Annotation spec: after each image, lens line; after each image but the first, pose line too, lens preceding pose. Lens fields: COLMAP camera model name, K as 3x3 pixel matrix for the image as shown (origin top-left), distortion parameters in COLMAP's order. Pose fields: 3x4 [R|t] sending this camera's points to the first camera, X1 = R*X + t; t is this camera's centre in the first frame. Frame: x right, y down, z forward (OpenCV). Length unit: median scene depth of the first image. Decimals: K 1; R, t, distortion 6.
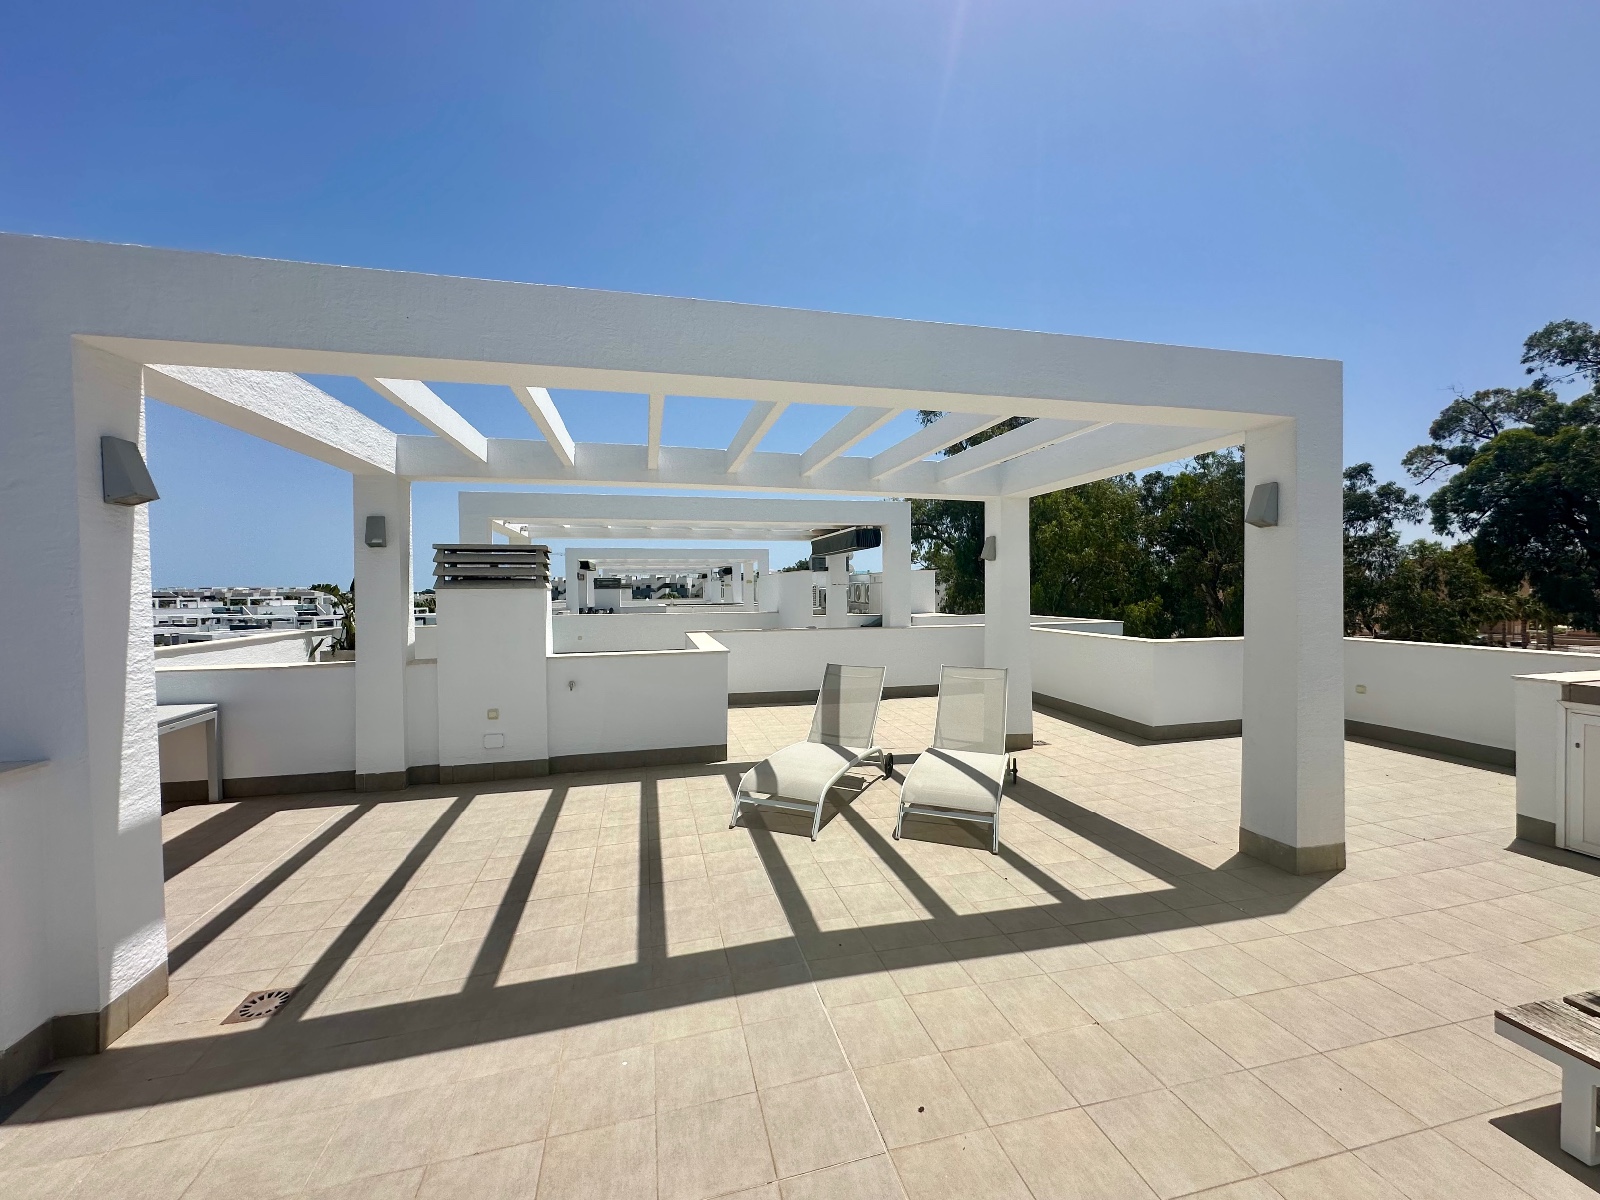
lens RADIAL K [[646.7, 0, 784.3], [0, 646.7, 600.8], [0, 0, 1]] dist [-0.001207, -0.000136]
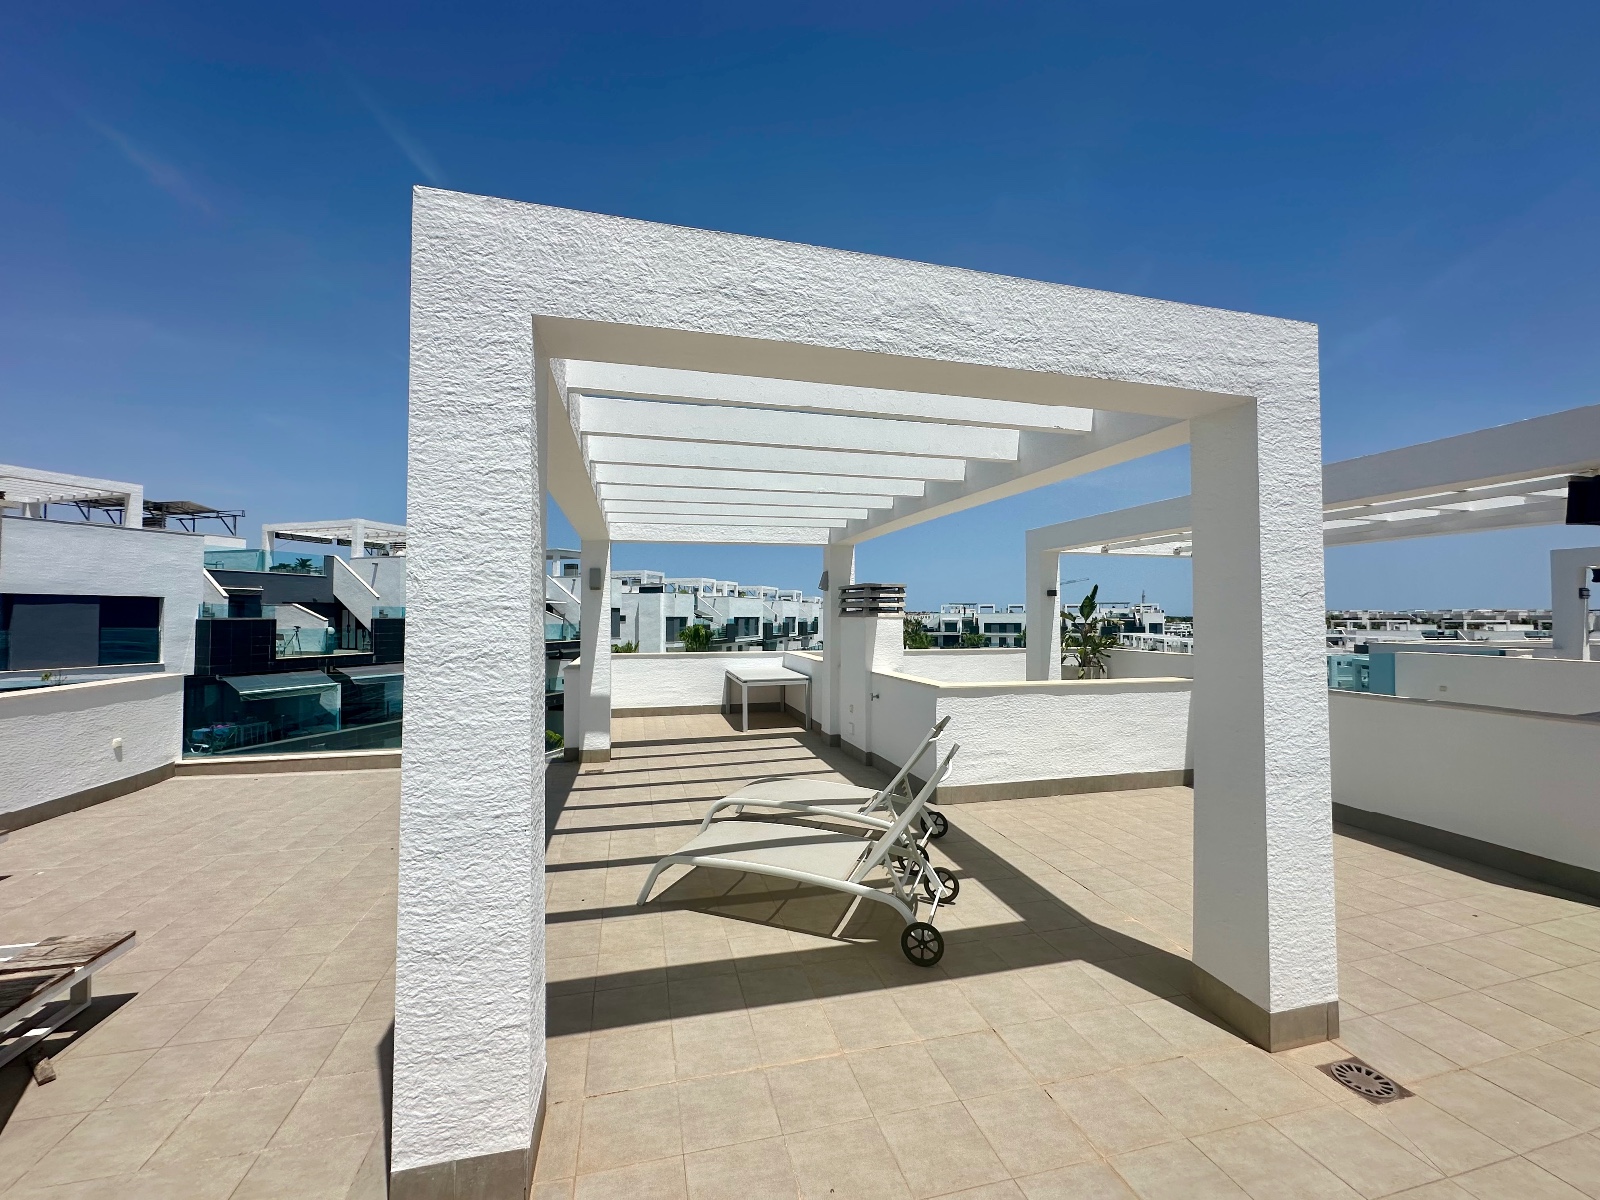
lens RADIAL K [[639.6, 0, 799.1], [0, 639.6, 598.1], [0, 0, 1]] dist [-0.000079, -0.000041]
pose [[0.008748, -0.022160, -0.999716, 0.107826], [-0.016416, 0.999617, -0.022302, -0.003138], [0.999827, 0.016606, 0.008381, 0.103495]]
